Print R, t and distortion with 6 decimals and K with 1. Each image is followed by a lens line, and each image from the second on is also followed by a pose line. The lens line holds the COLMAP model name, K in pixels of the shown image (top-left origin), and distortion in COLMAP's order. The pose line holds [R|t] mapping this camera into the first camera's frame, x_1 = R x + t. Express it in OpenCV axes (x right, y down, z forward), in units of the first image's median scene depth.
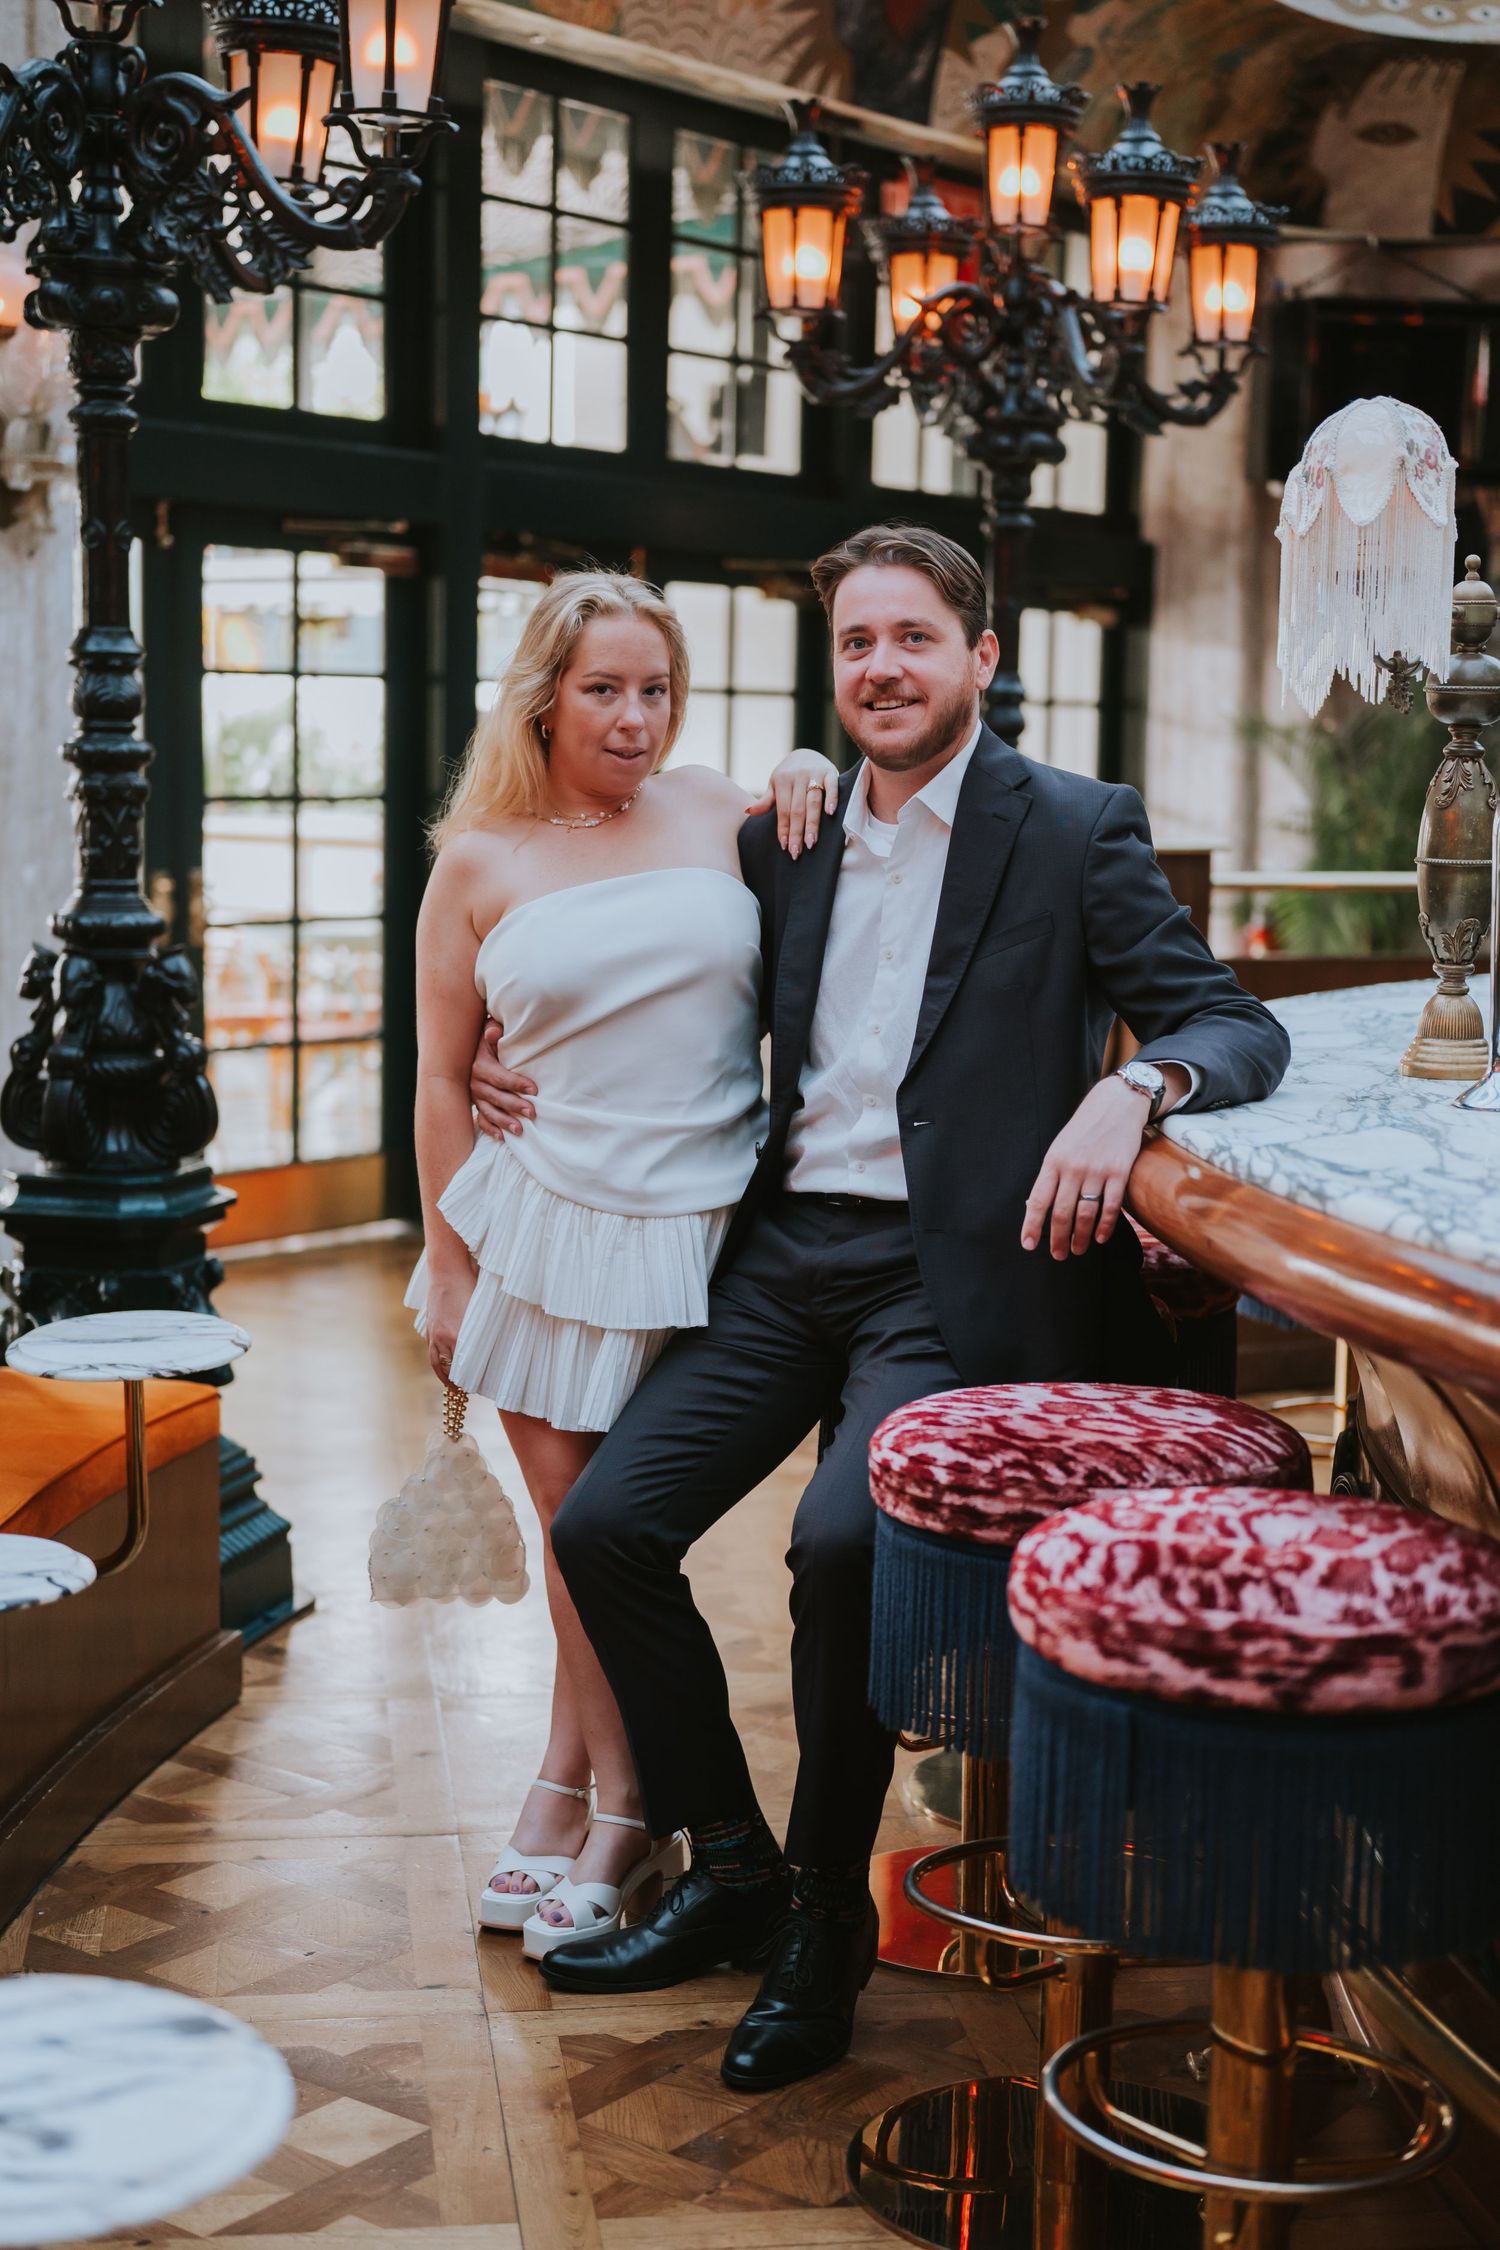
lens RADIAL K [[3137.6, 0, 807.5], [0, 3137.6, 1058.7], [0, 0, 1]] dist [-0.005516, -0.007355]
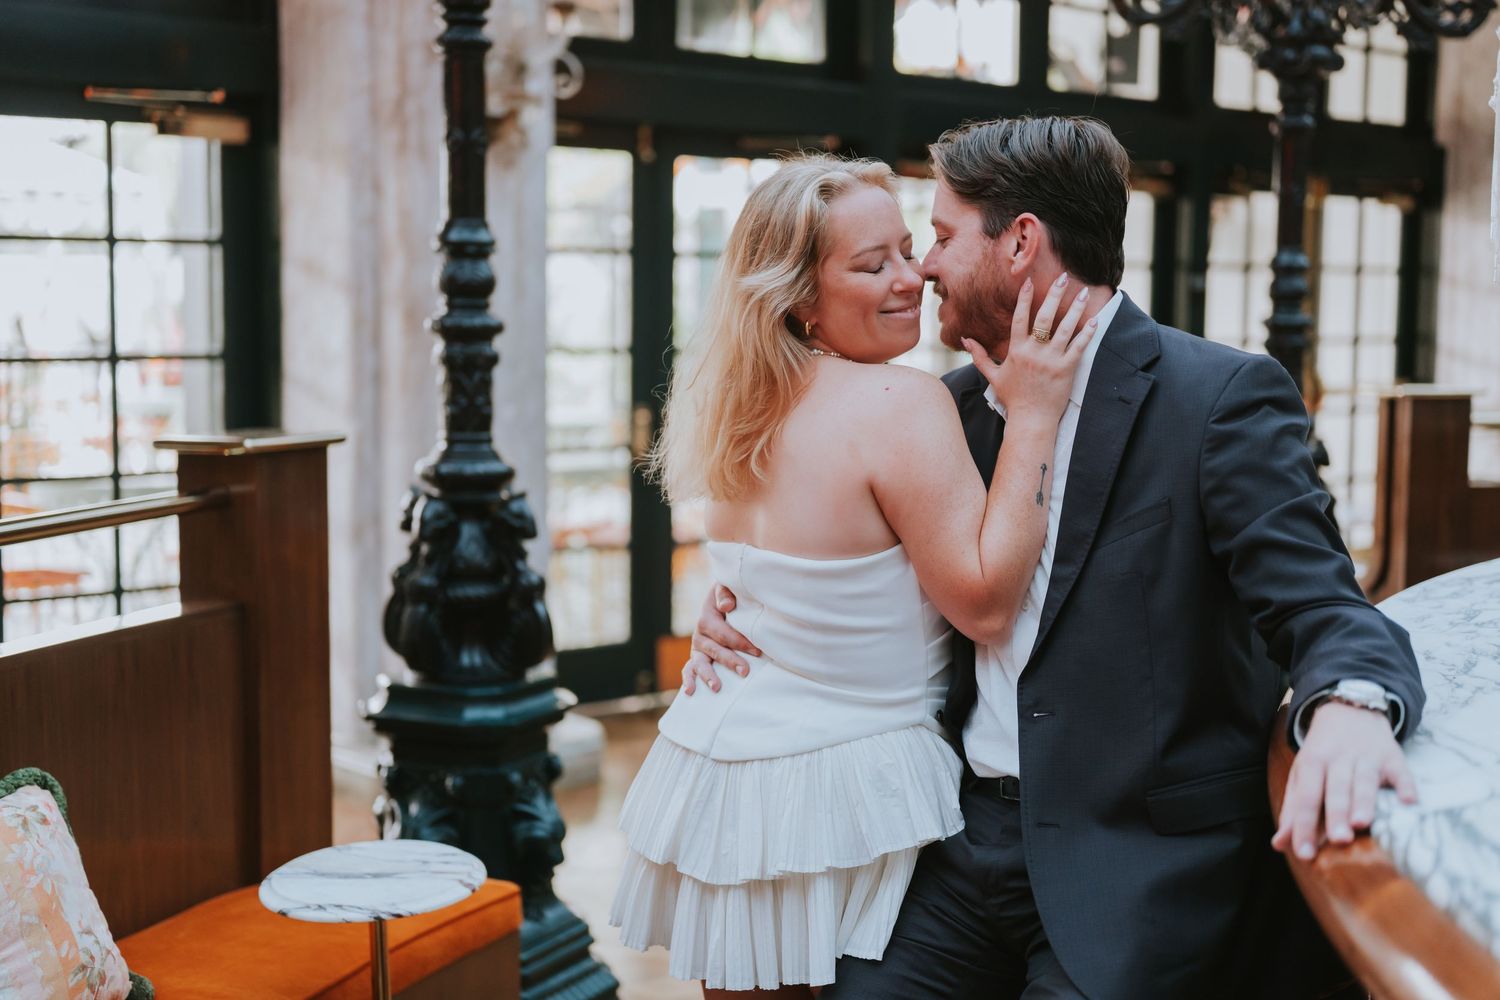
lens RADIAL K [[2227.4, 0, 797.0], [0, 2227.4, 533.9], [0, 0, 1]] dist [0.009296, 0.018324]
pose [[0.983064, 0.008829, -0.183047, 0.053505], [-0.008706, 0.999961, 0.001473, -0.021874], [0.183053, 0.000146, 0.983103, 0.200801]]
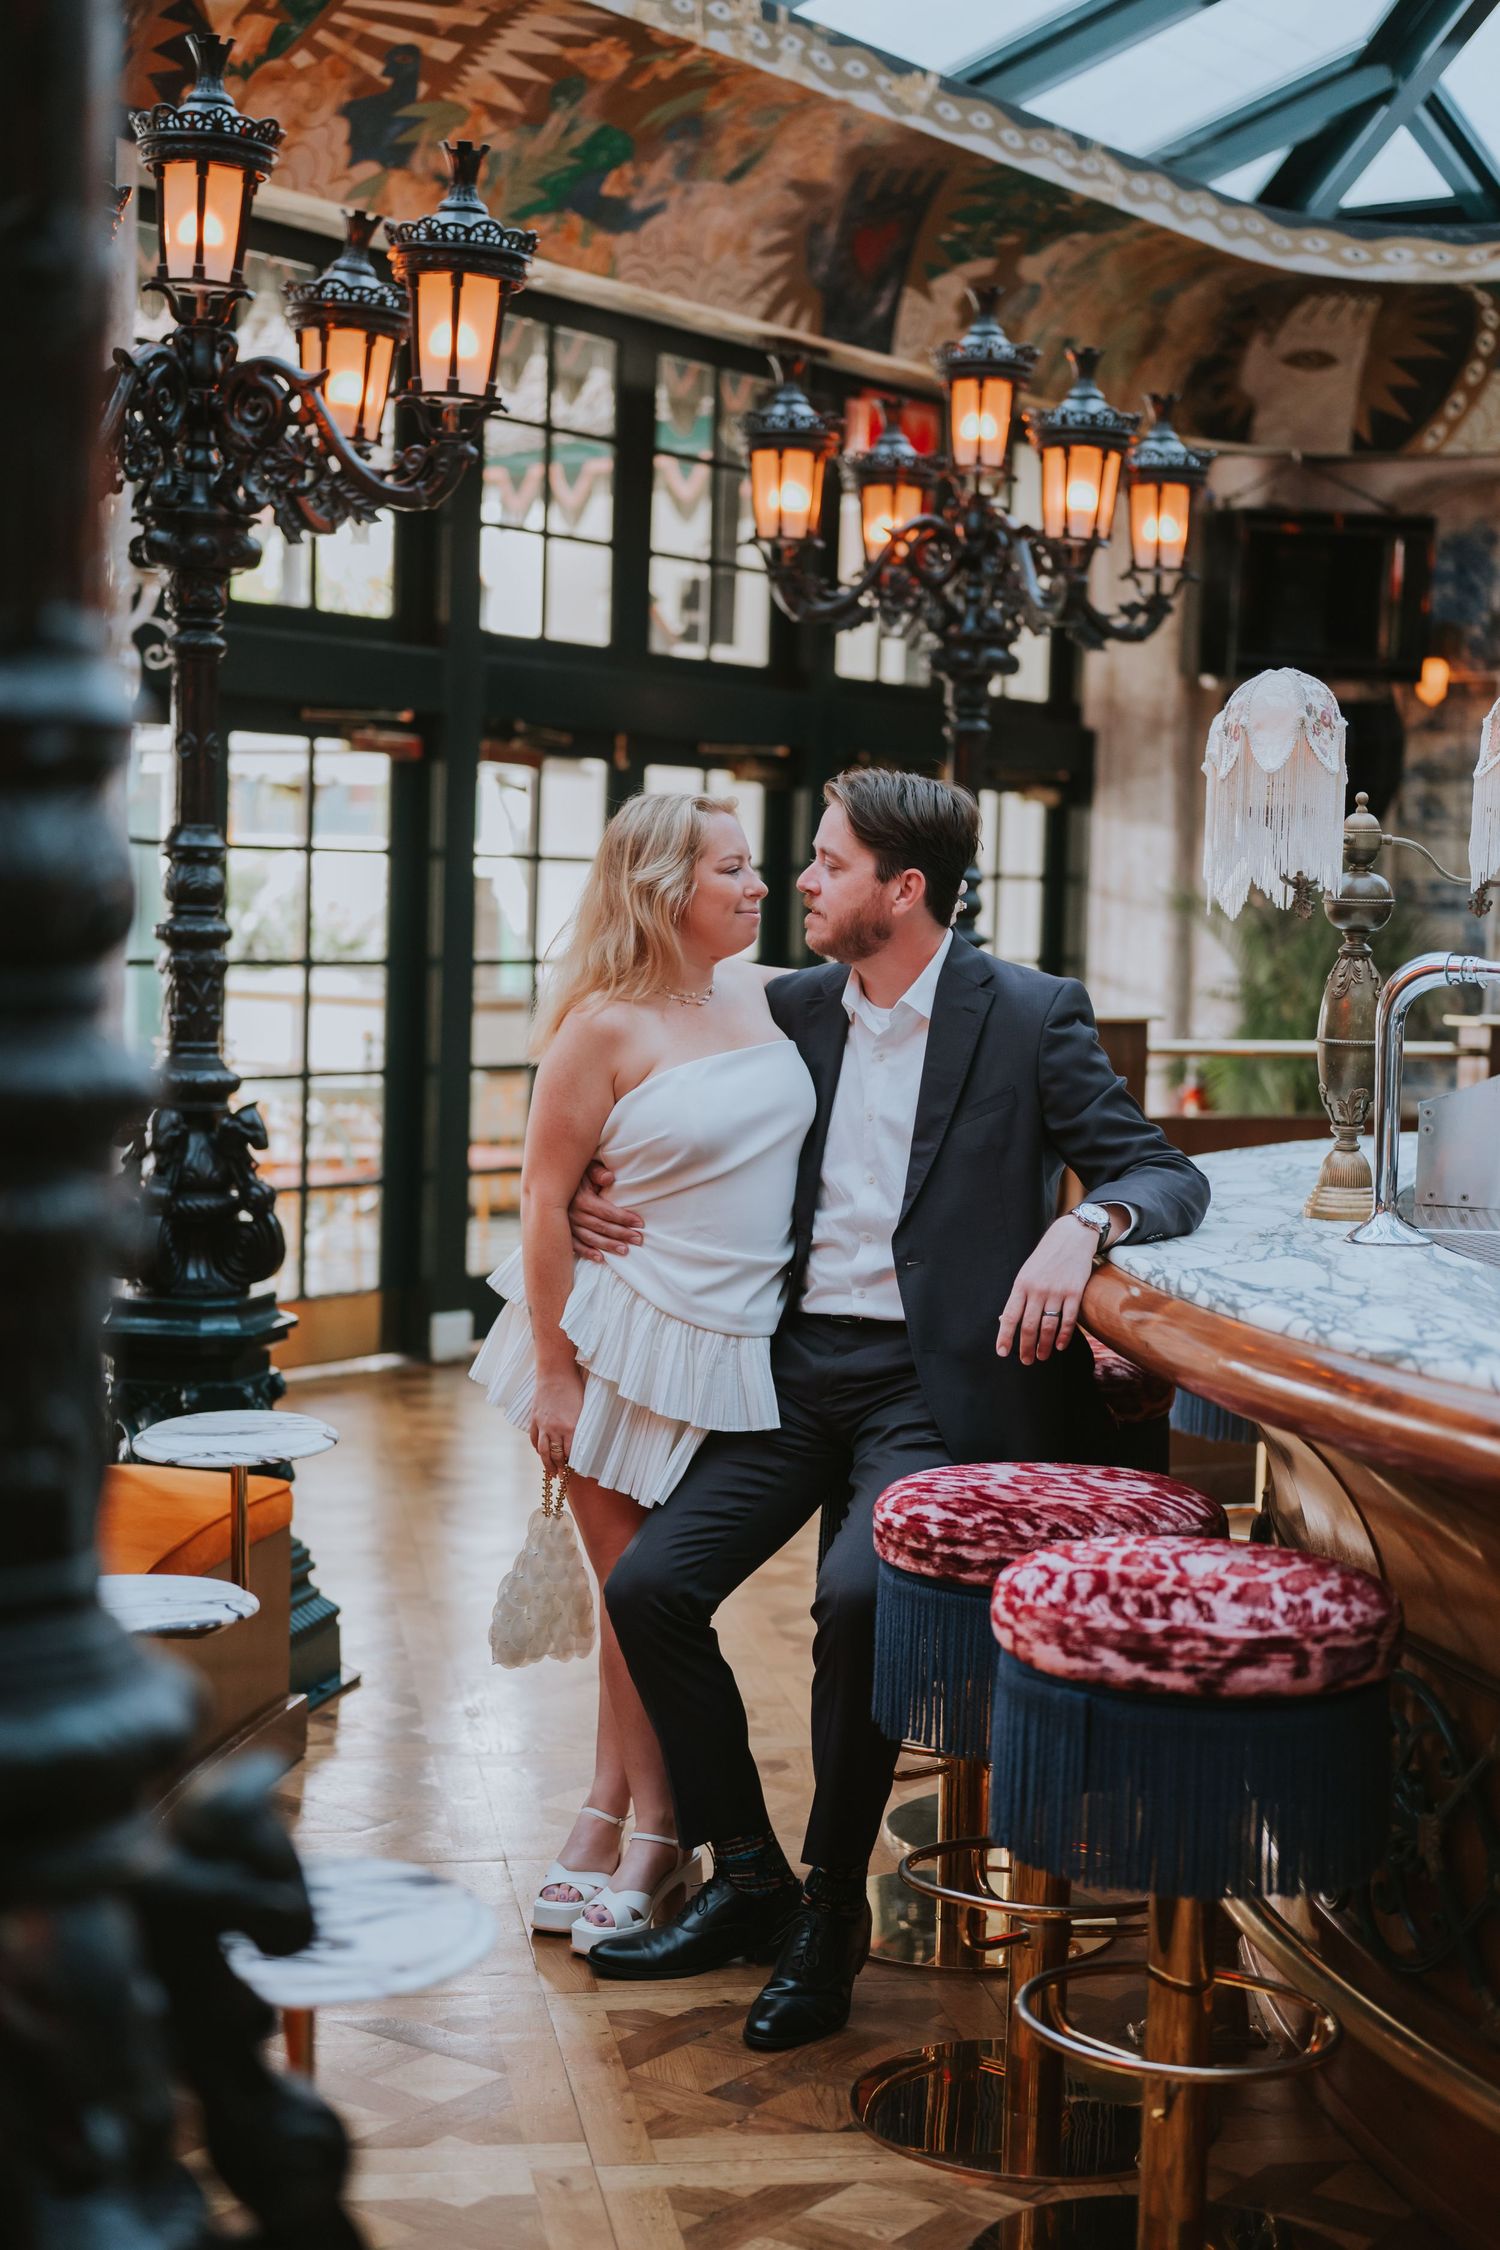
lens RADIAL K [[3041.6, 0, 791.9], [0, 3041.6, 1040.7], [0, 0, 1]] dist [-0.005509, -0.013751]
pose [[0.999897, 0.008378, 0.011639, -0.015883], [-0.007721, 0.998433, -0.055423, 0.002690], [-0.012085, 0.055327, 0.998395, -0.119752]]
